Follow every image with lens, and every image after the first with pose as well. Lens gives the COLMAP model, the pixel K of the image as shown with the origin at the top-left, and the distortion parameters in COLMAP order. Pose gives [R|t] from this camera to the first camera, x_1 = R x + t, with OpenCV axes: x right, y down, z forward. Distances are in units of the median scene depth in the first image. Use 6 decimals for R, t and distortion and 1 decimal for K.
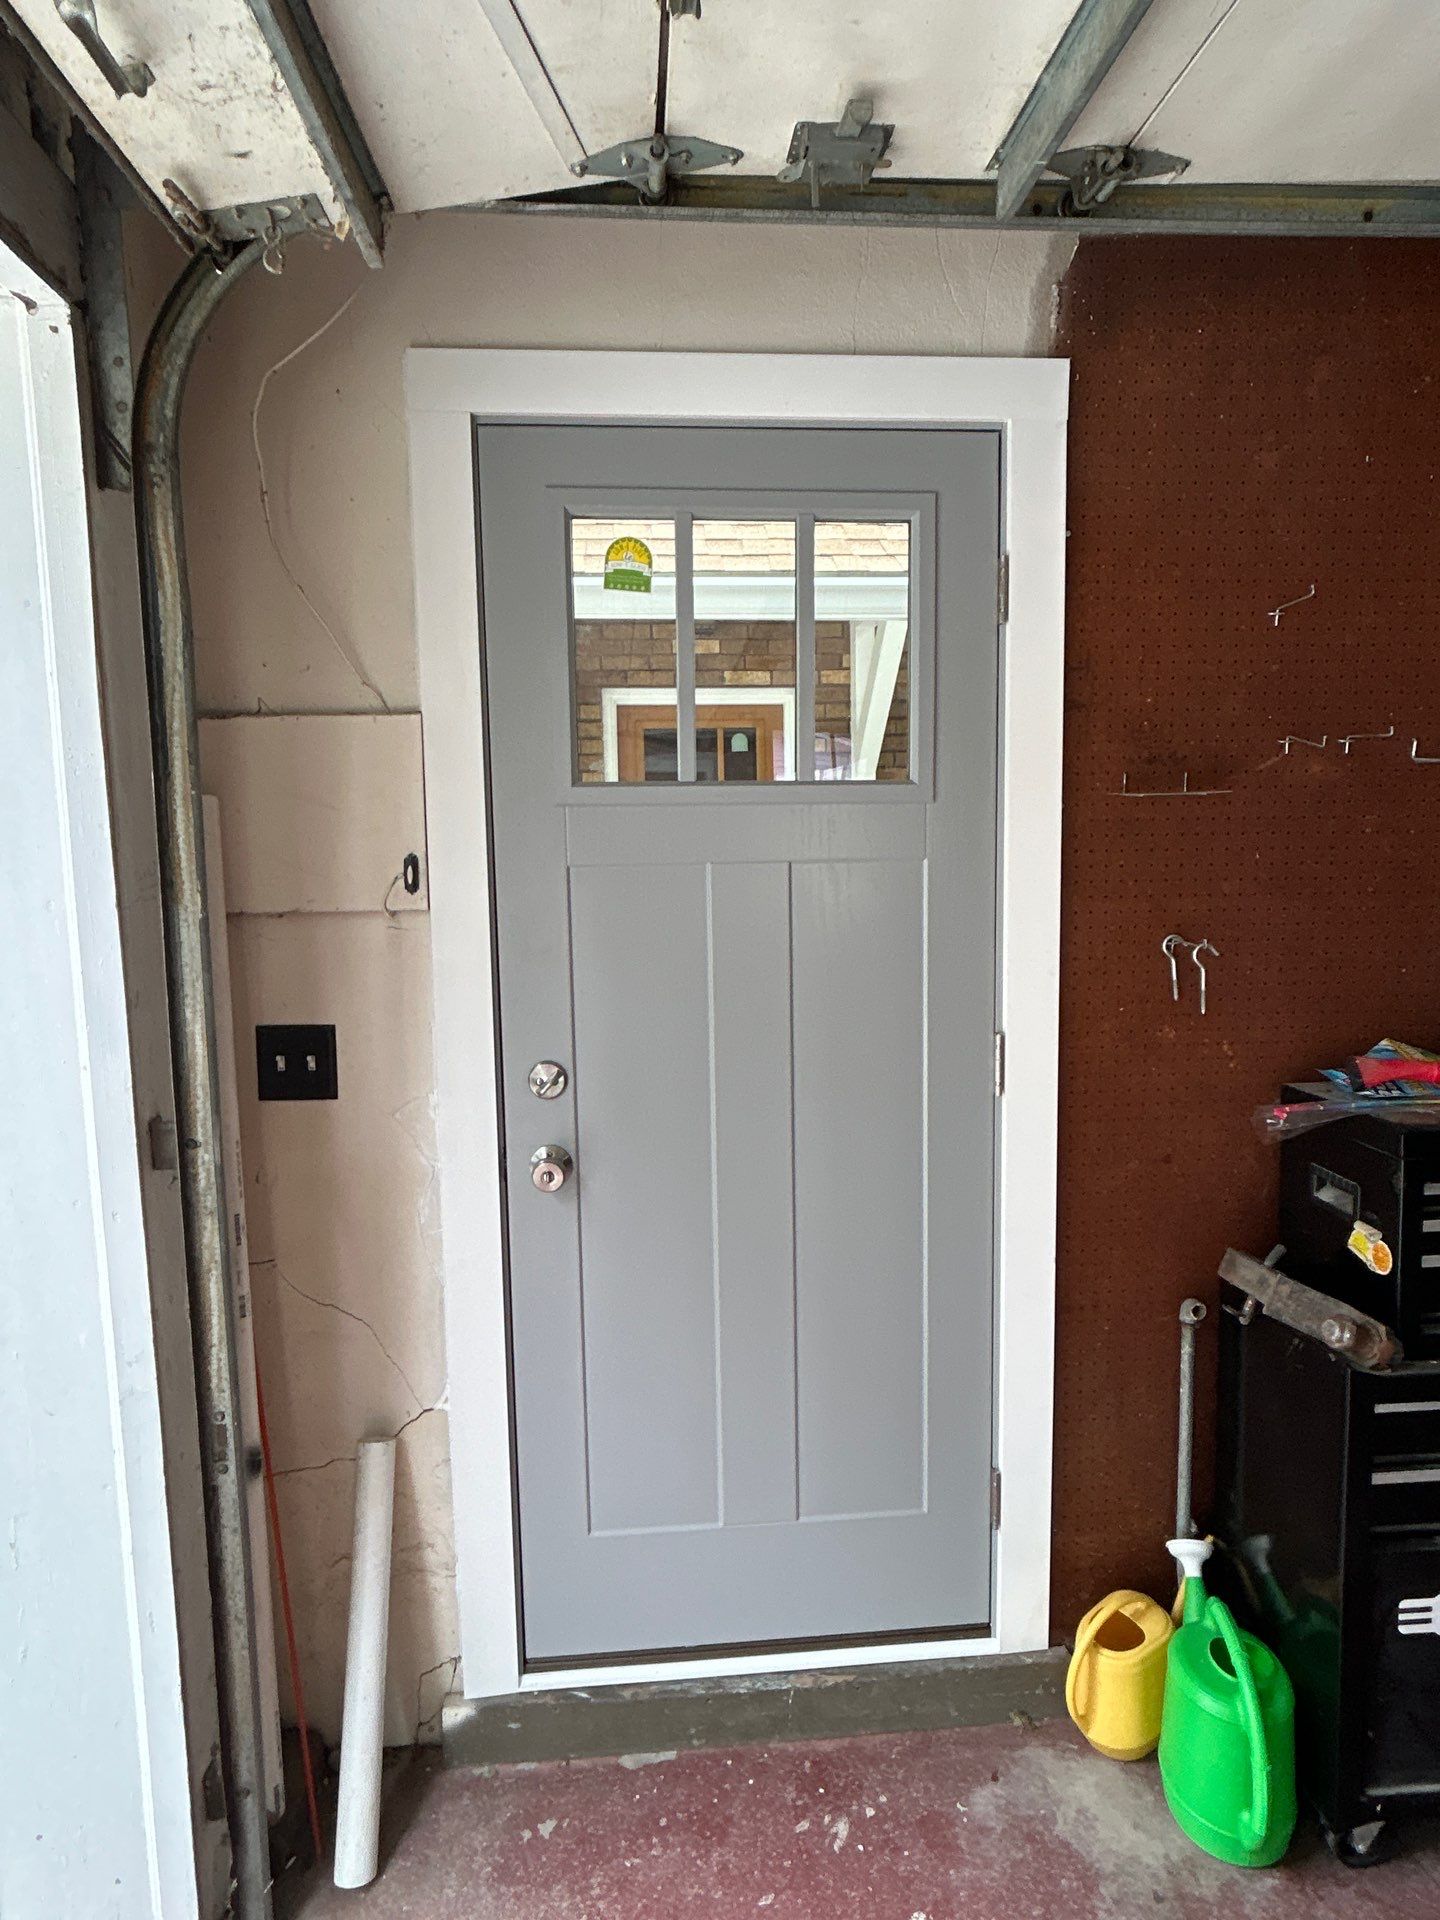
lens RADIAL K [[1036.9, 0, 693.2], [0, 1036.9, 948.3], [0, 0, 1]] dist [-0.012418, 0.009435]
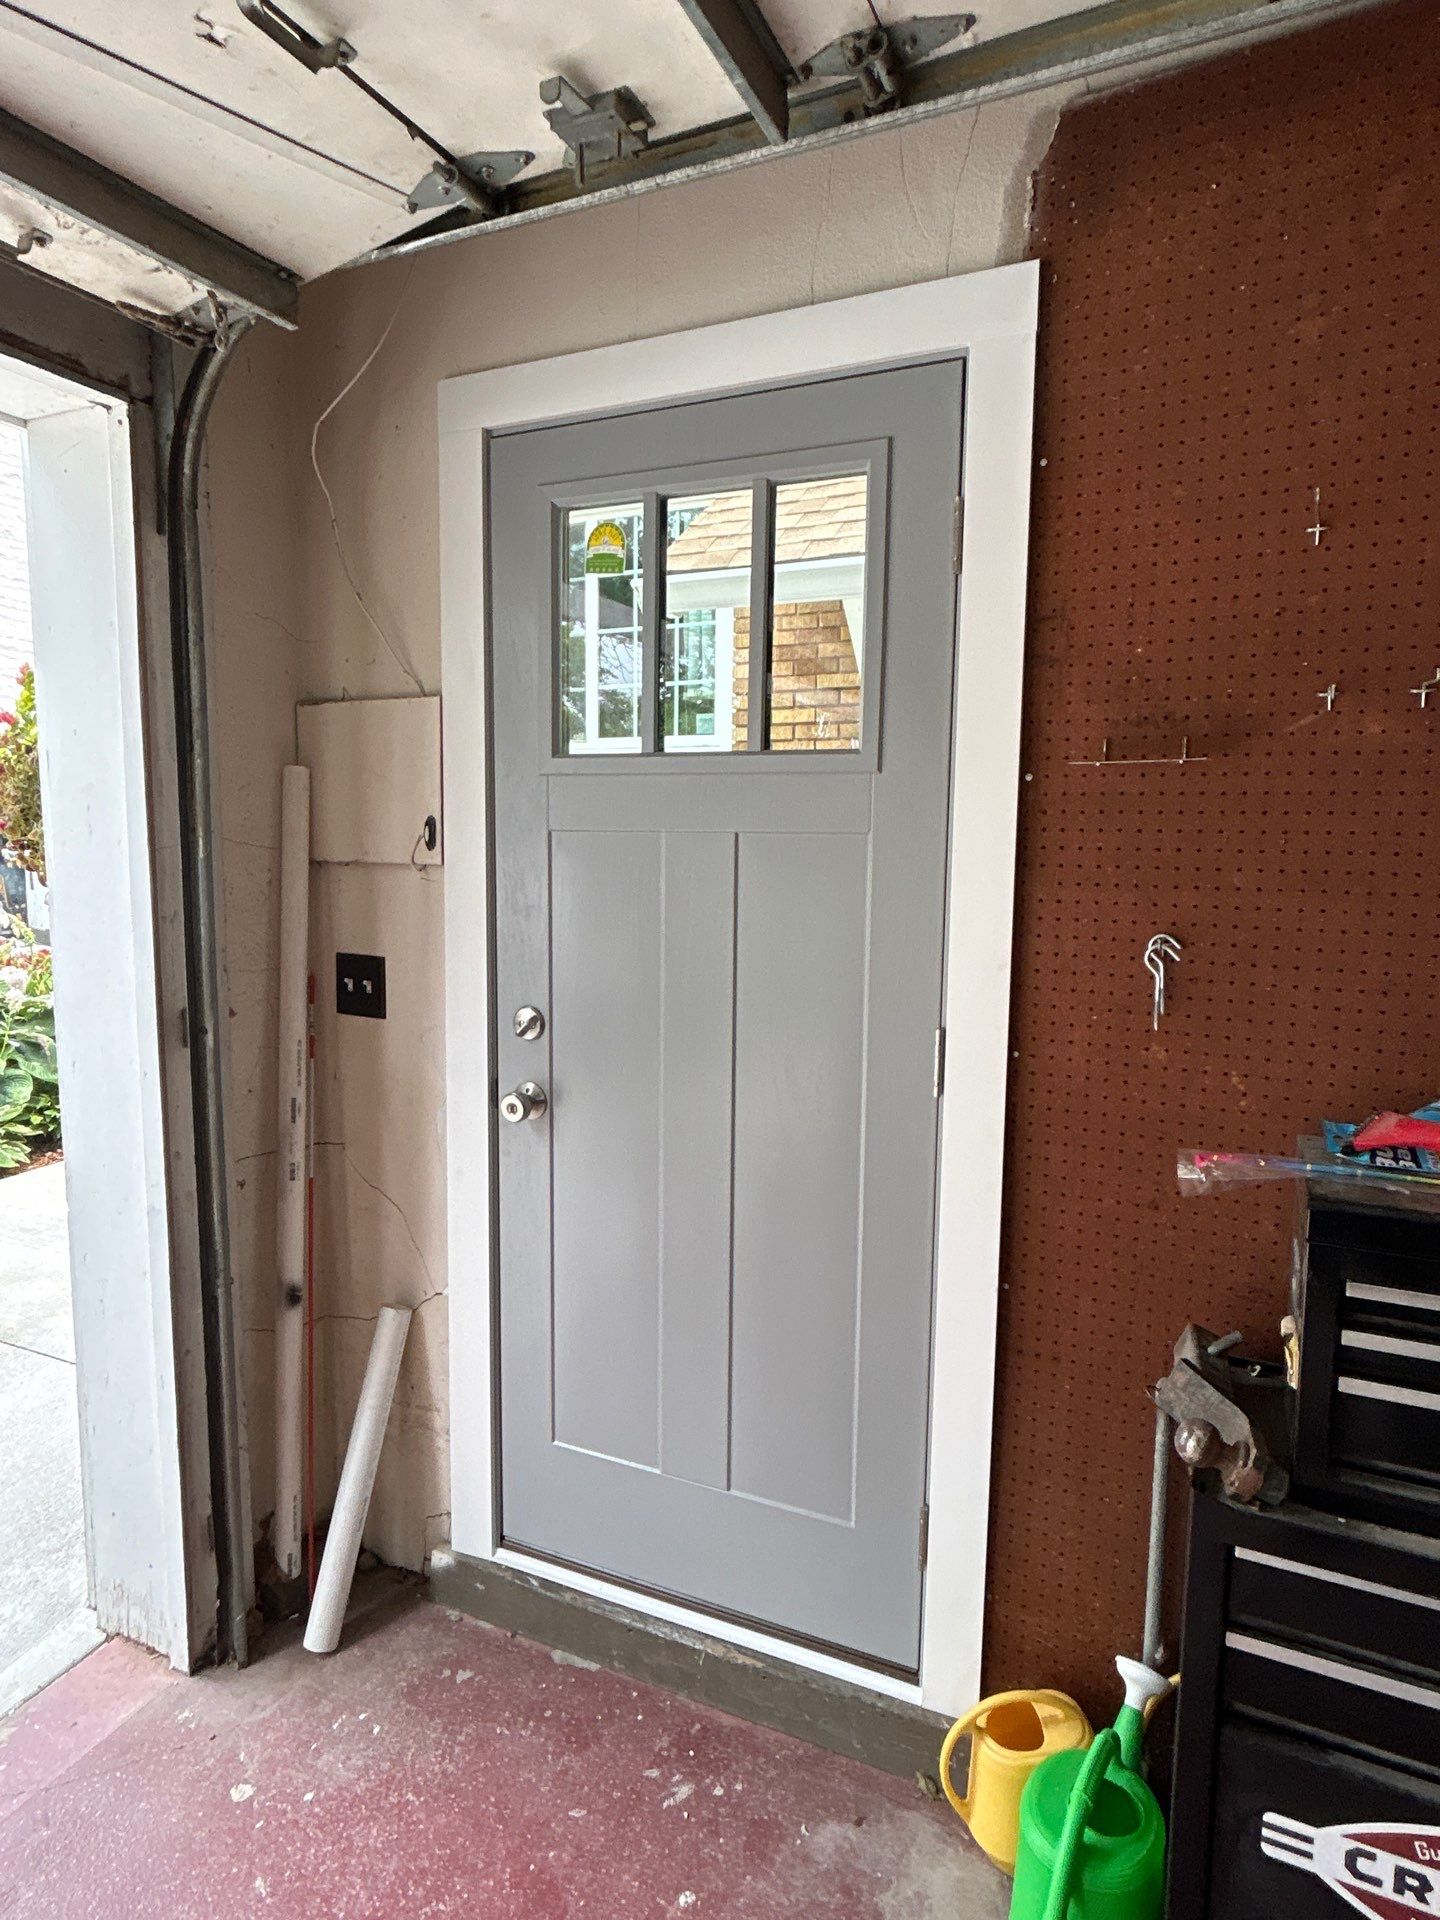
lens RADIAL K [[1036.9, 0, 734.8], [0, 1036.9, 945.5], [0, 0, 1]] dist [-0.012418, 0.009435]
pose [[0.886000, 0.076548, -0.457323, 0.565579], [-0.071816, 0.997032, 0.027753, -0.002504], [0.458090, 0.008254, 0.888867, 0.116266]]
